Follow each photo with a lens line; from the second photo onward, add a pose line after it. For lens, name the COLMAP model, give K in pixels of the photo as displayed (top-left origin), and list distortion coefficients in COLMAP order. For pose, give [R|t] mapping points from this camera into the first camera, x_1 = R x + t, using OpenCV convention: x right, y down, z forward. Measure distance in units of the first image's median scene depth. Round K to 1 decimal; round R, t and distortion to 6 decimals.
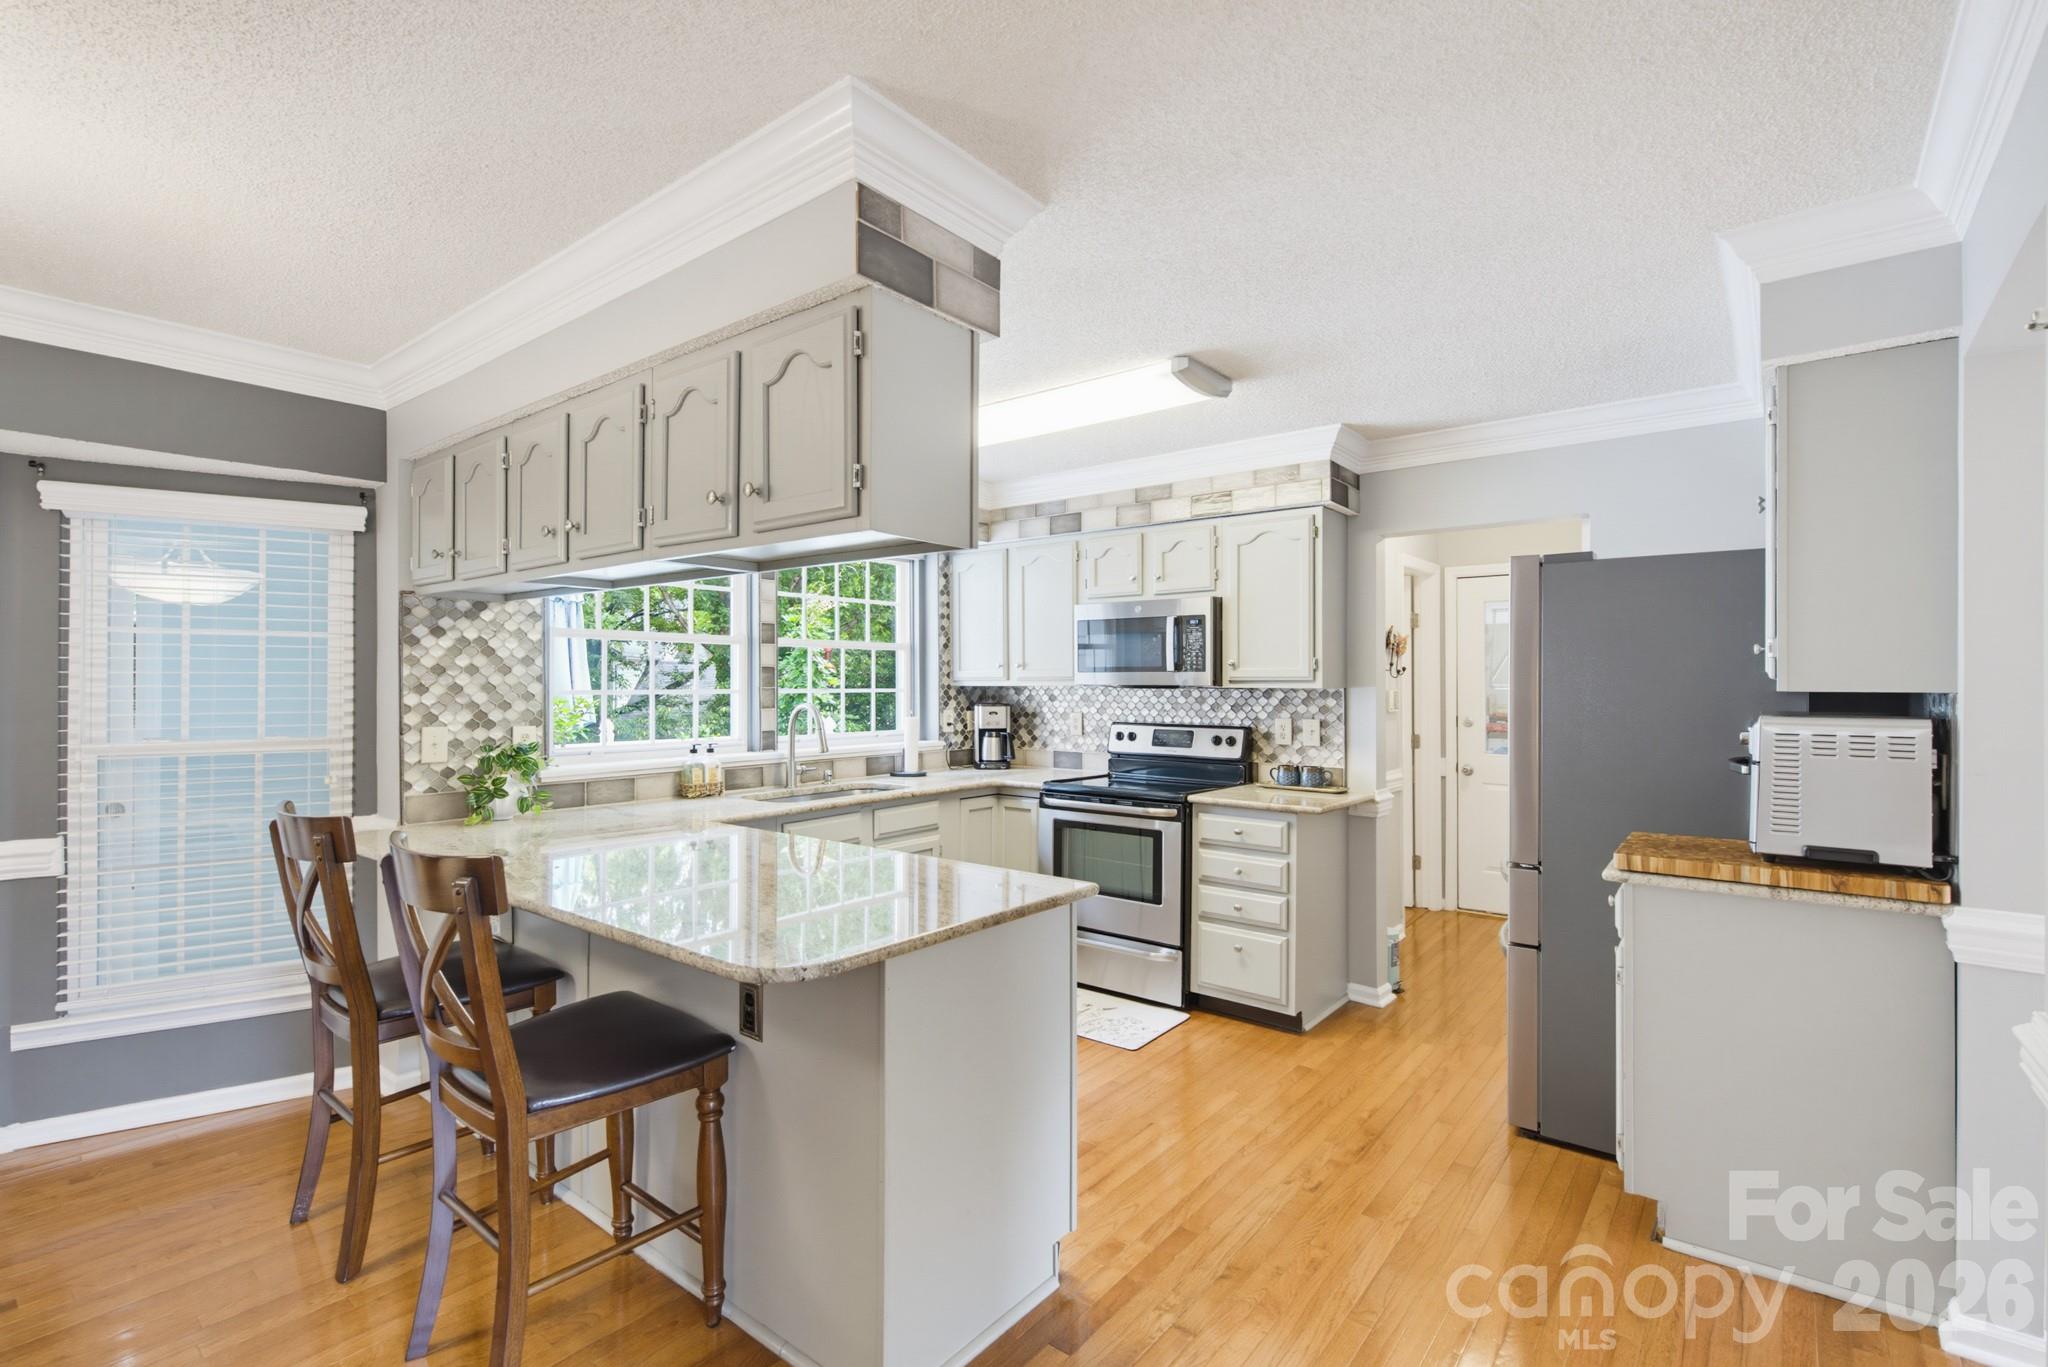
lens RADIAL K [[940.1, 0, 1009.1], [0, 940.1, 684.0], [0, 0, 1]] dist [0.010077, -0.007346]
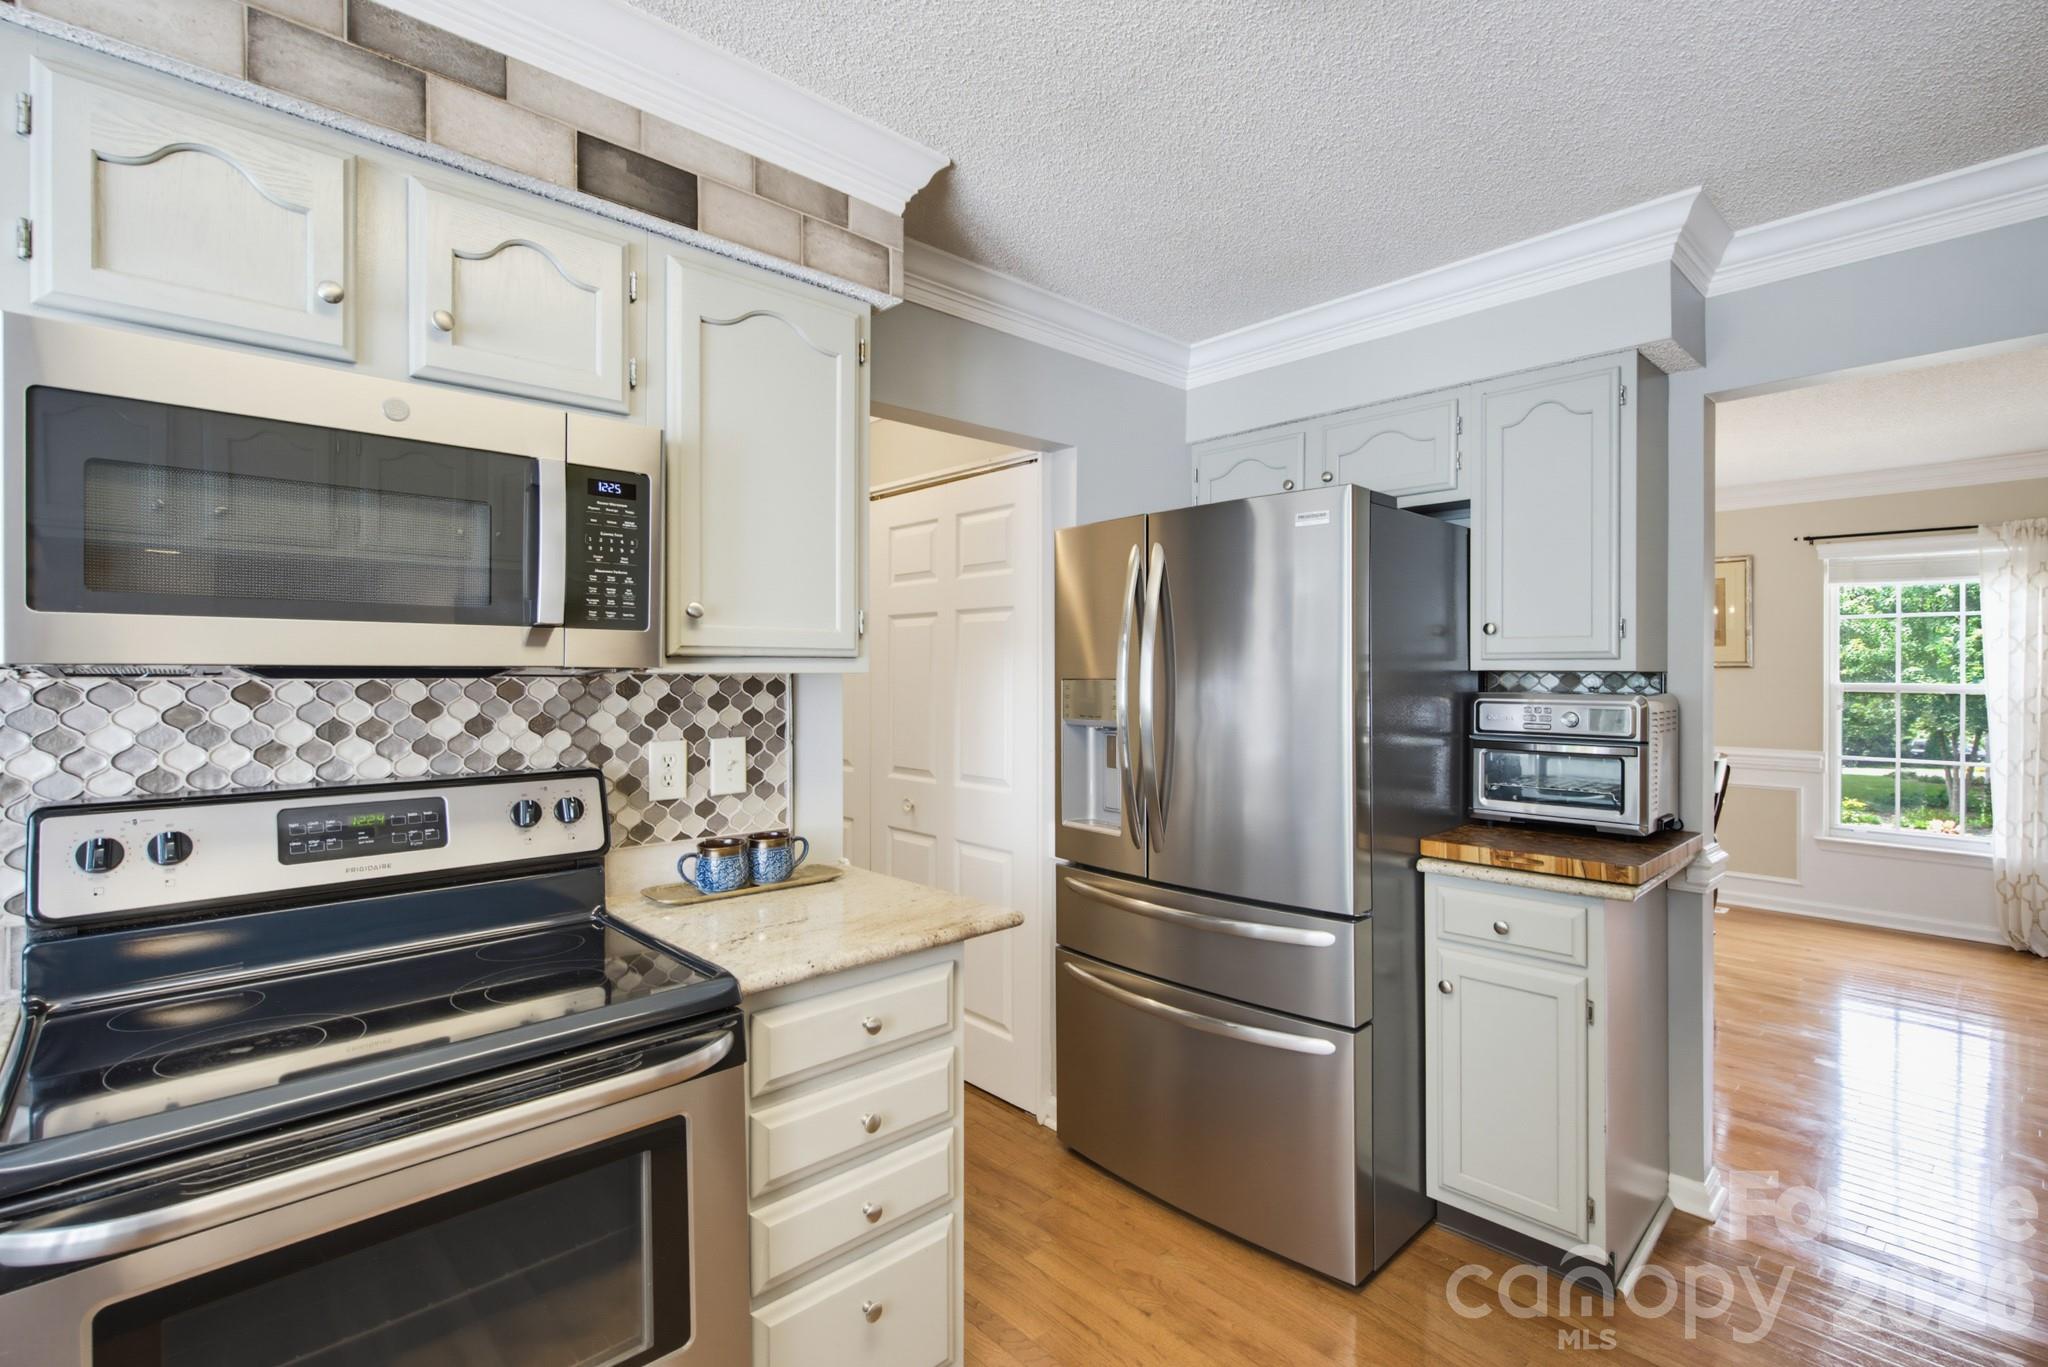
lens RADIAL K [[940.1, 0, 1072.3], [0, 940.1, 666.6], [0, 0, 1]] dist [0.010077, -0.007346]
pose [[0.107465, -0.000369, 0.994209, -0.137655], [0.000226, 1.000000, 0.000347, 0.001029], [-0.994209, 0.000187, 0.107465, 0.774183]]
